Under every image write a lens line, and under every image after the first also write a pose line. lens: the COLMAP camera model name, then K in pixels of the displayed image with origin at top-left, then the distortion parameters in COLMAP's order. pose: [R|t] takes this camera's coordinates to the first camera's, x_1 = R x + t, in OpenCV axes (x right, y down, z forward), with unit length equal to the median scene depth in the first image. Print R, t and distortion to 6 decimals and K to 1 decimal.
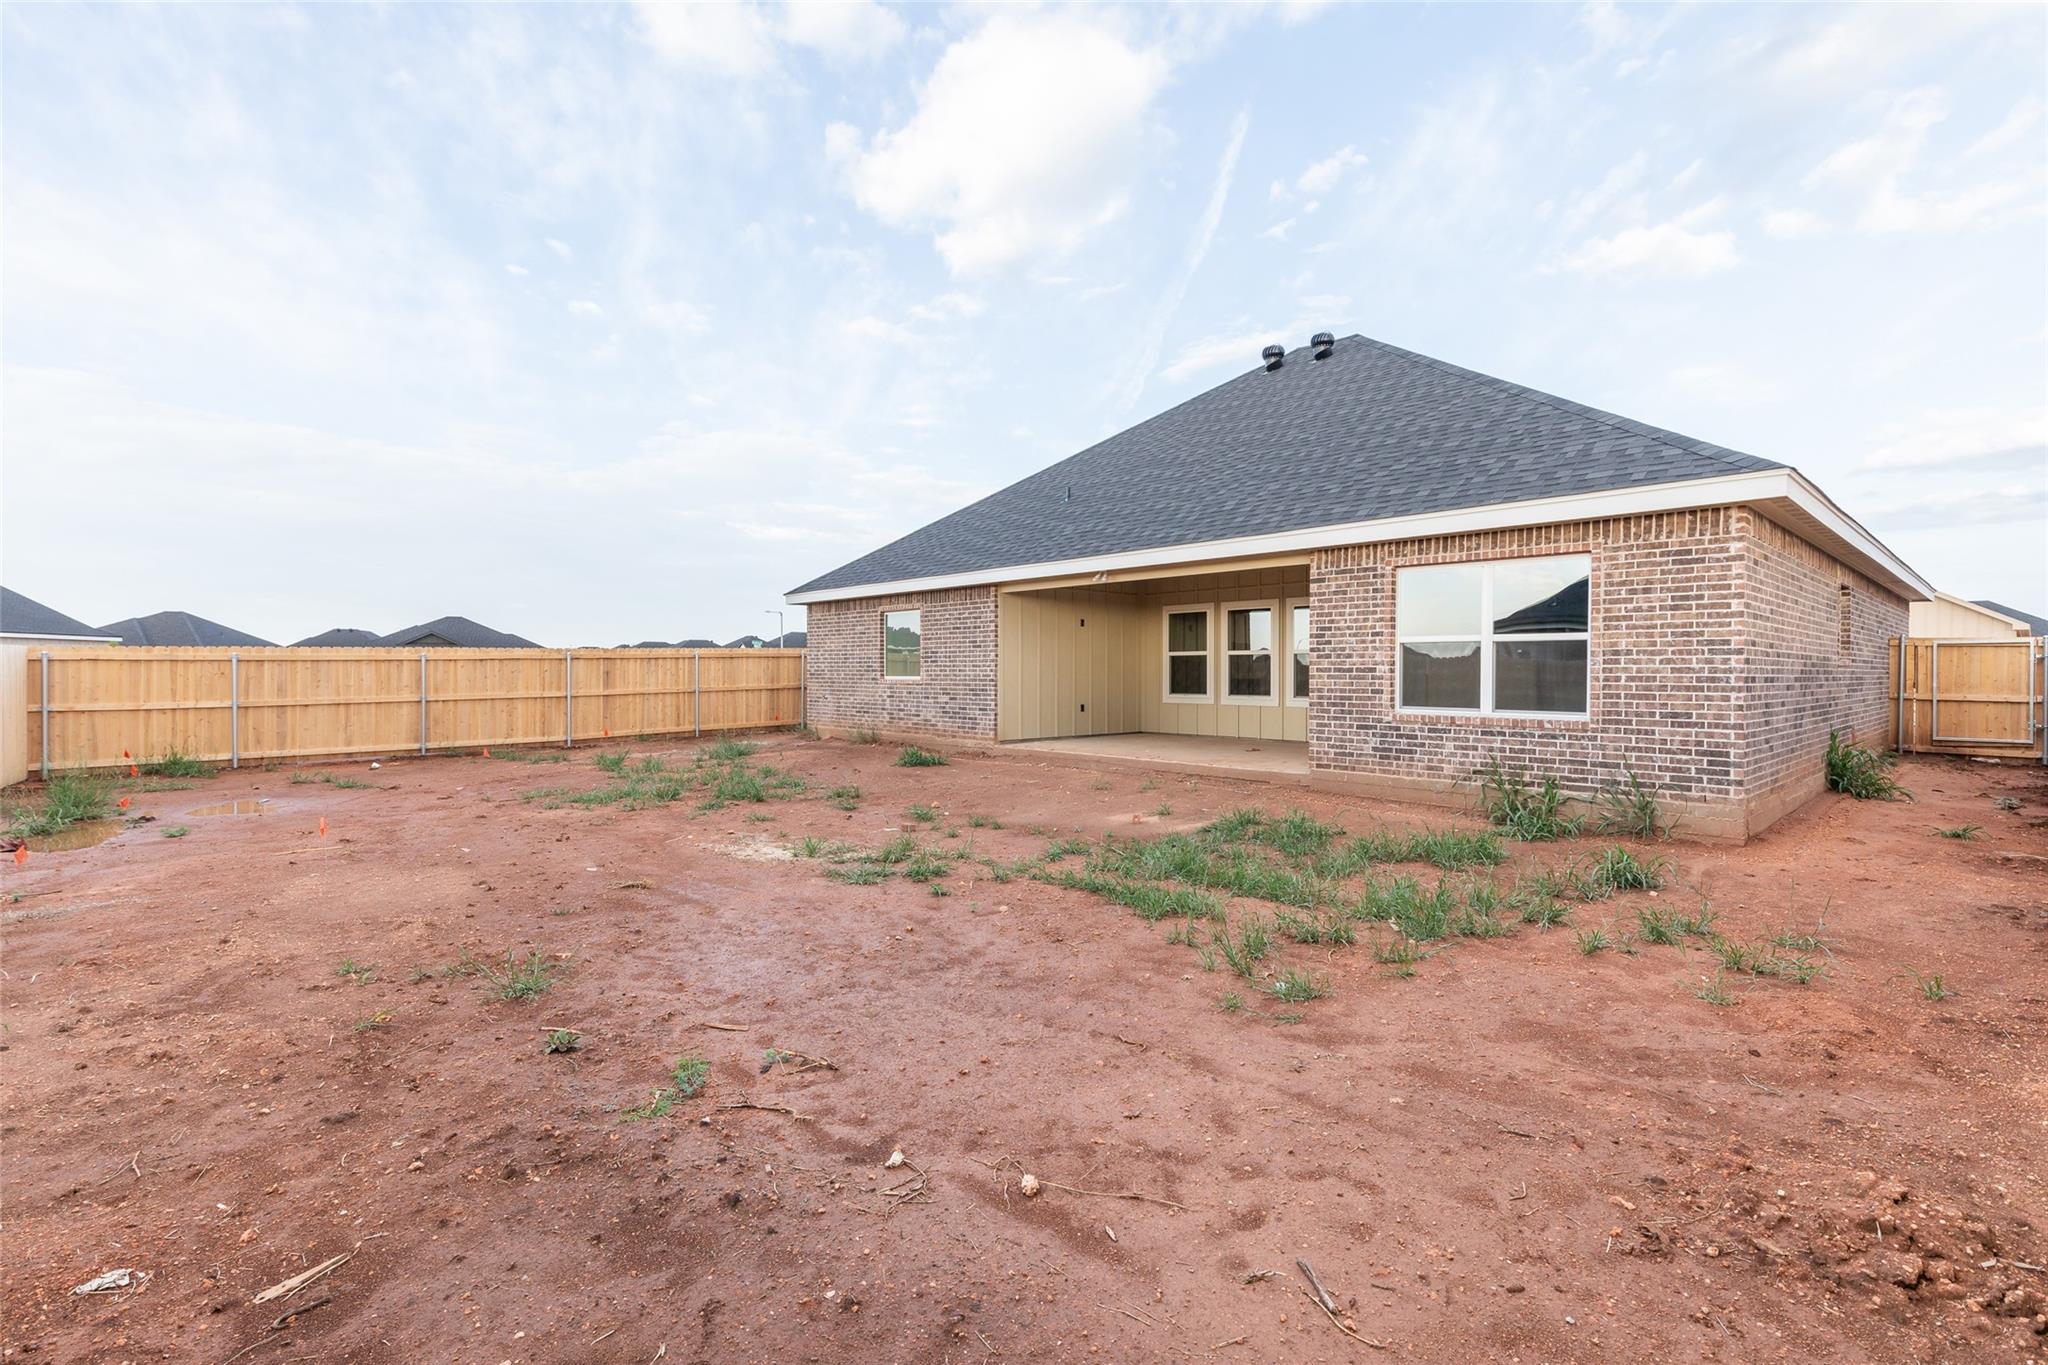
lens RADIAL K [[931.7, 0, 995.4], [0, 931.7, 687.0], [0, 0, 1]] dist [0.003862, -0.000224]
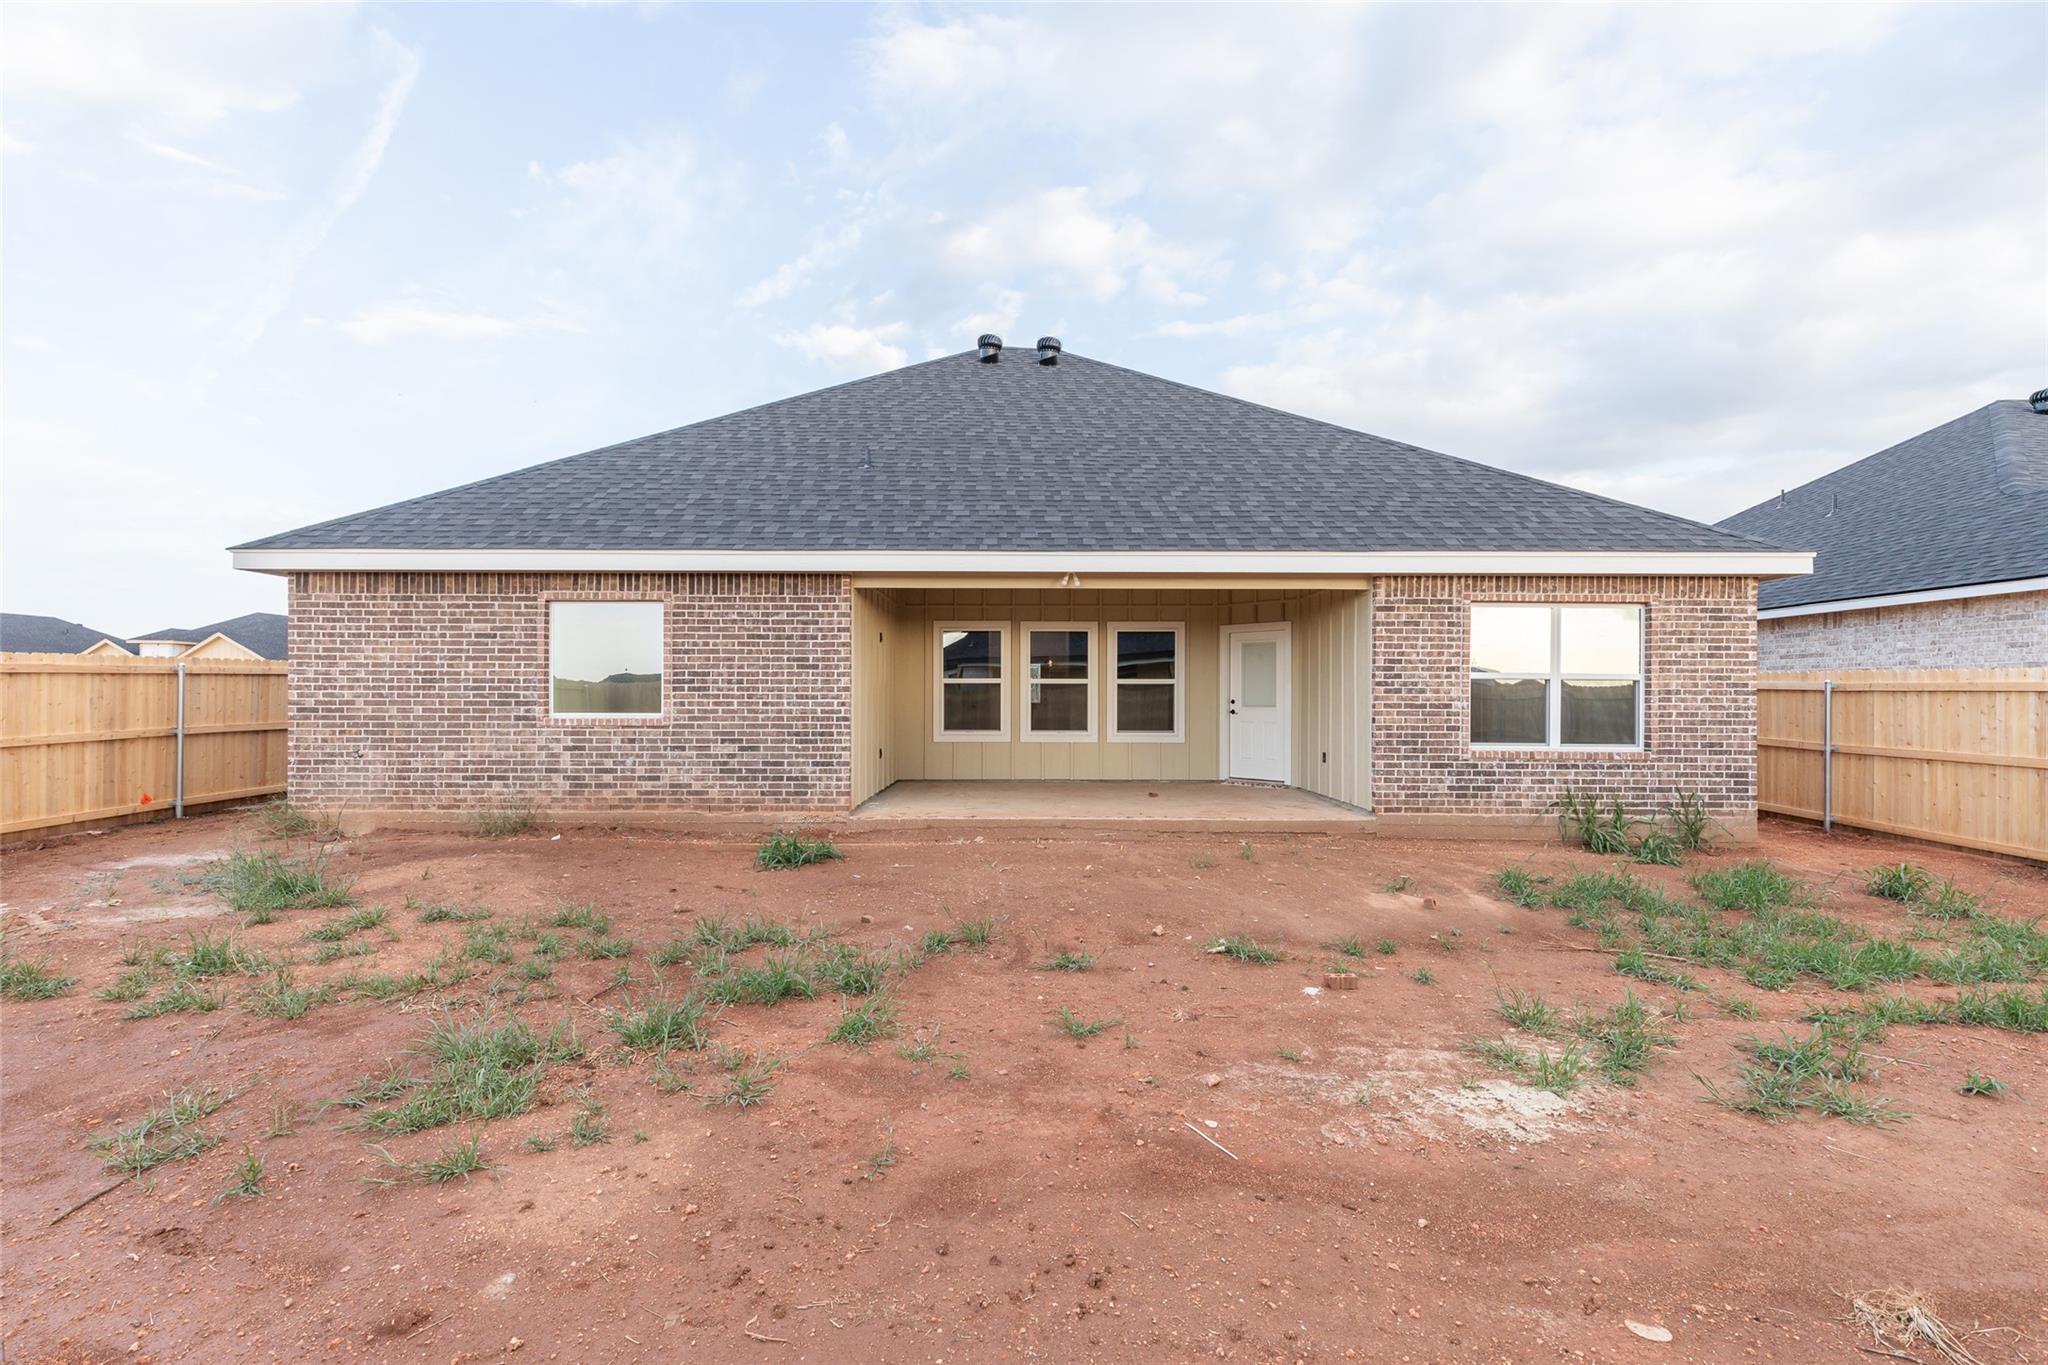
lens RADIAL K [[924.2, 0, 1031.3], [0, 924.2, 691.0], [0, 0, 1]] dist [0.002970, 0.000707]
pose [[0.663520, 0.004150, 0.748147, -0.641527], [0.009281, 0.999862, -0.013777, -0.026593], [-0.748101, 0.016084, 0.663390, 0.739940]]
